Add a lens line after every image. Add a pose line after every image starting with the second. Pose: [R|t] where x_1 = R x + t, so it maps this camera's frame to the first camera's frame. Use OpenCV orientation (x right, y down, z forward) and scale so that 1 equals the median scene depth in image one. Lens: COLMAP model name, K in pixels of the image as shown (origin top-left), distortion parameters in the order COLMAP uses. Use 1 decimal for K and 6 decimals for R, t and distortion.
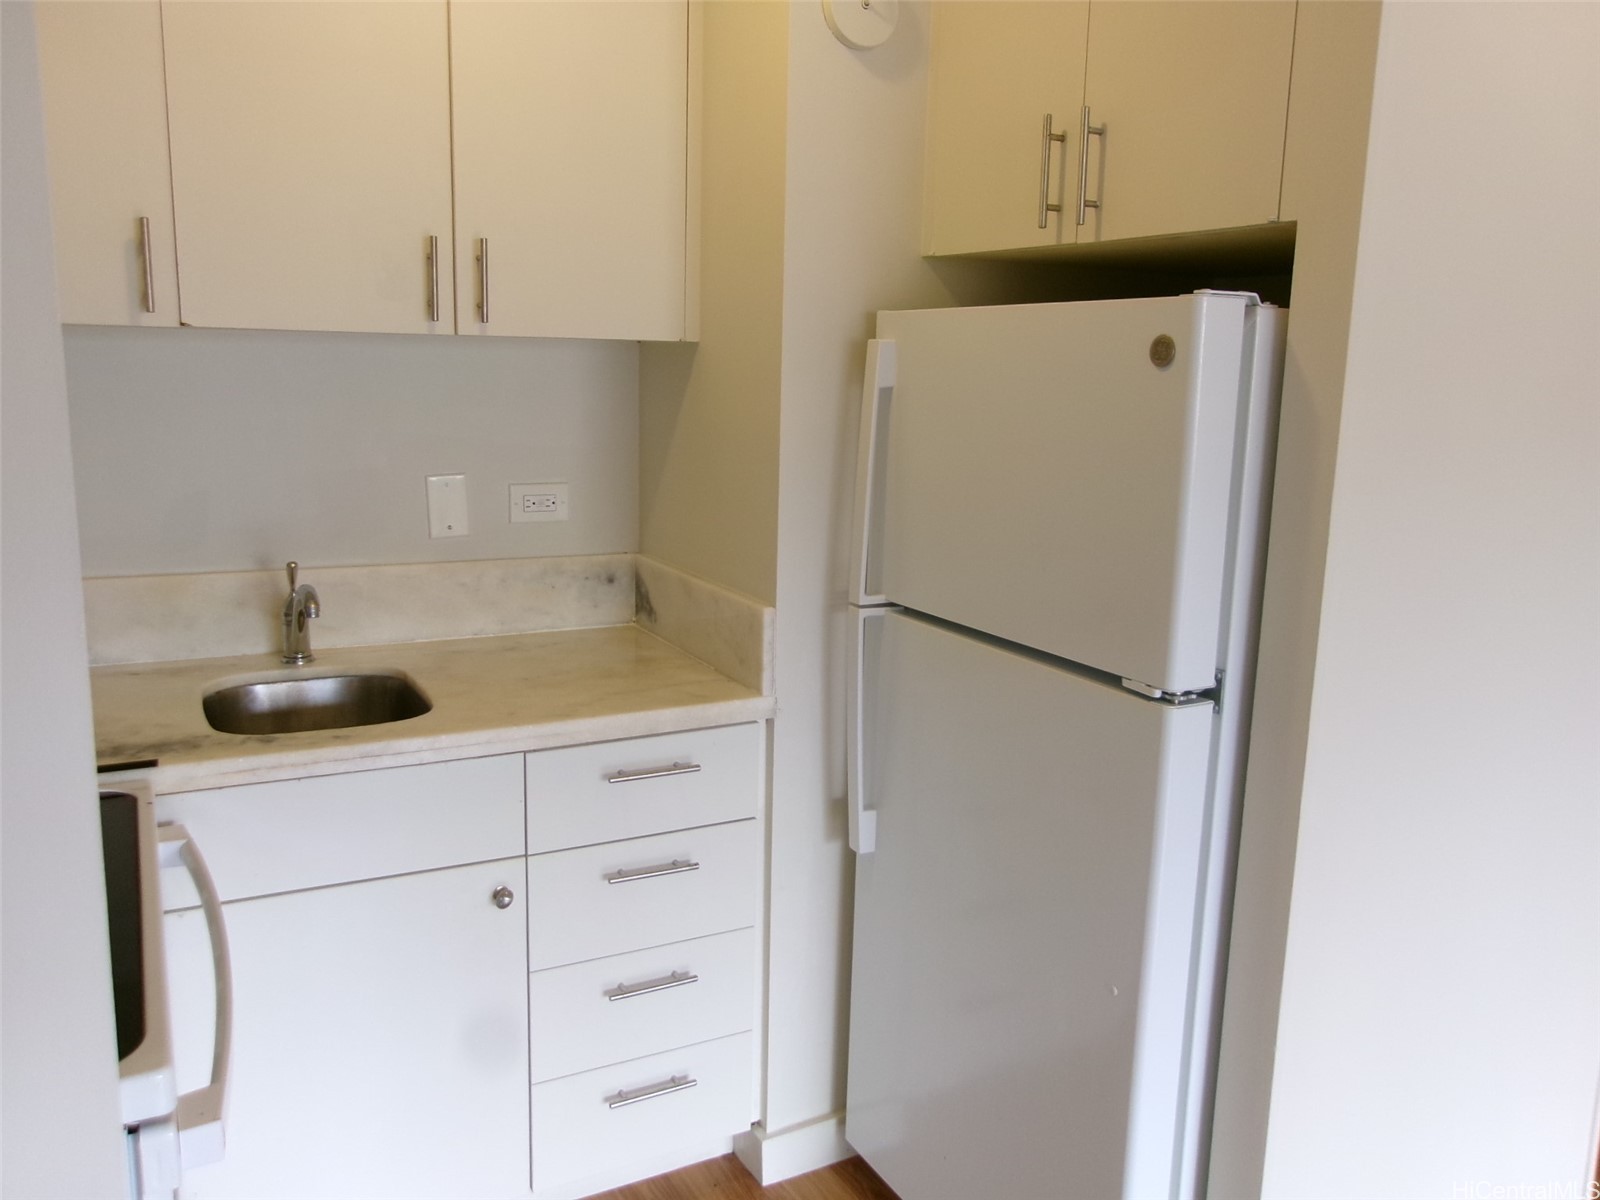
lens RADIAL K [[1250.0, 0, 791.1], [0, 1250.0, 591.1], [0, 0, 1]] dist [-0.012382, 0.035851]
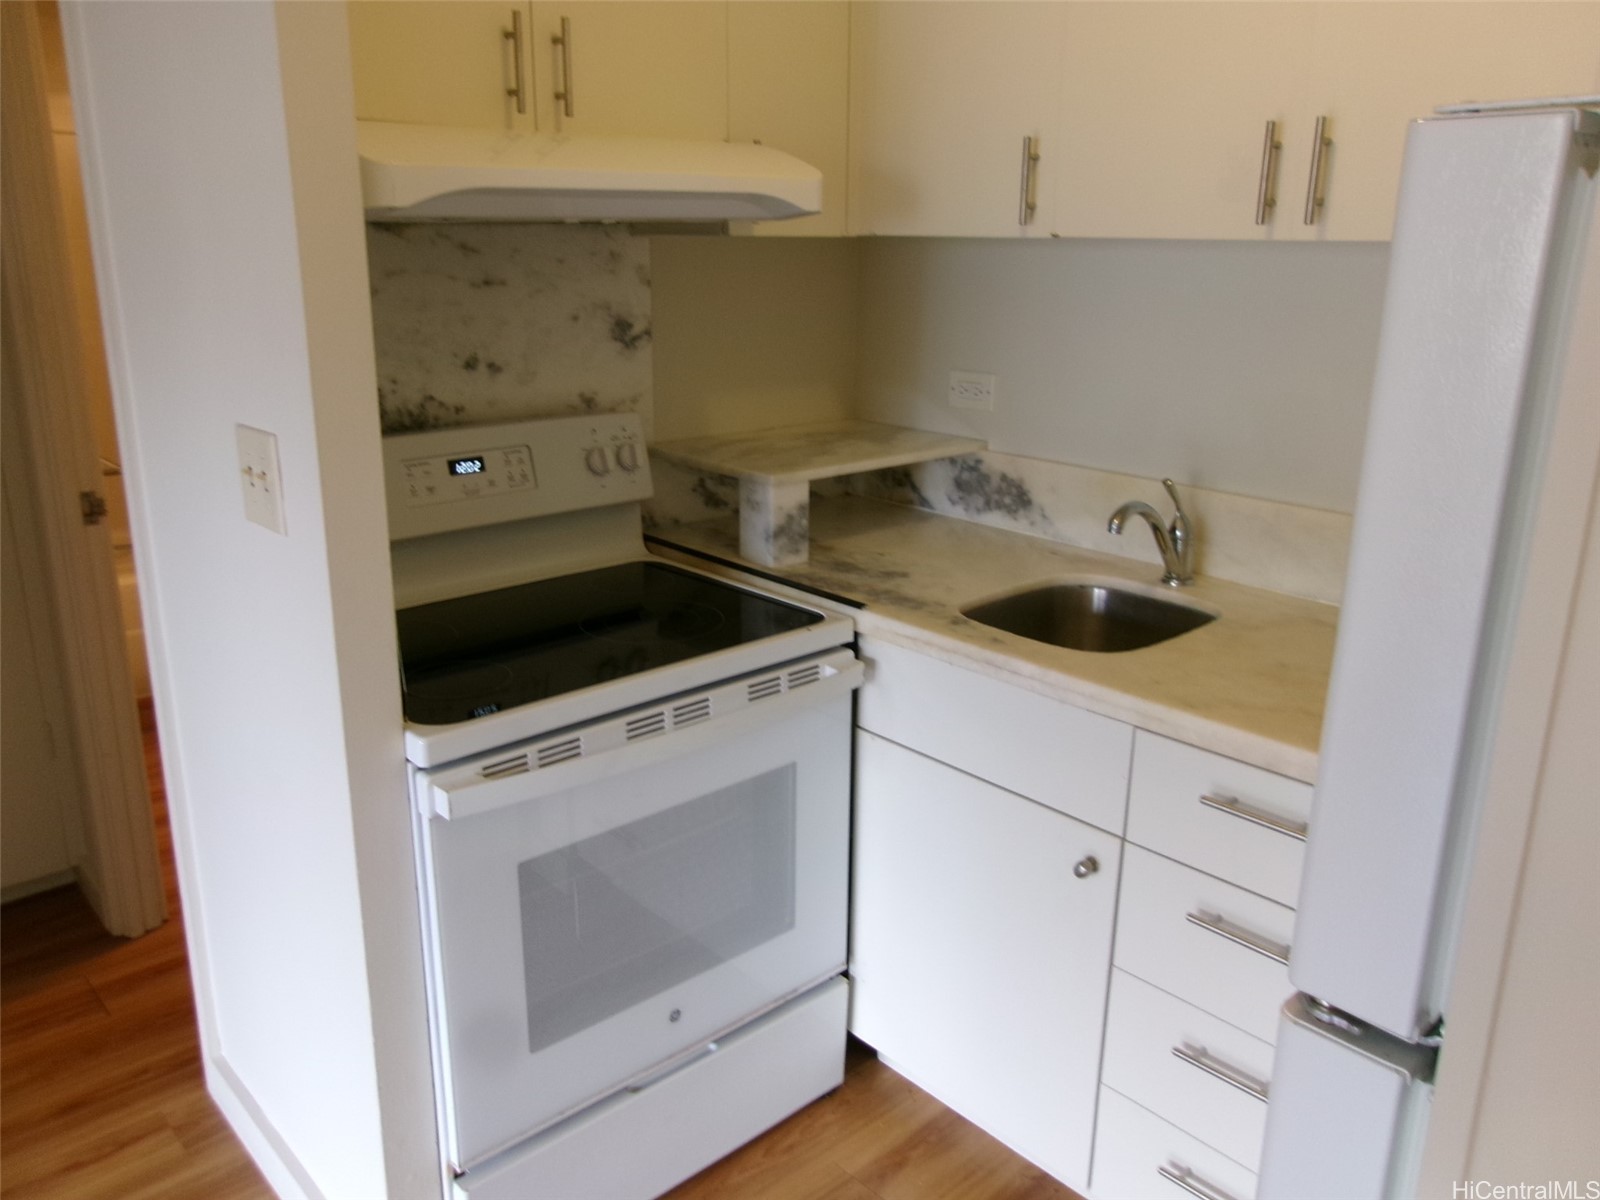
lens RADIAL K [[1250.0, 0, 807.7], [0, 1250.0, 595.2], [0, 0, 1]] dist [-0.012382, 0.035851]
pose [[0.249279, 0.250923, -0.935359, 0.519532], [-0.181151, 0.960883, 0.209493, -0.099934], [0.951338, 0.117220, 0.284984, 0.517203]]
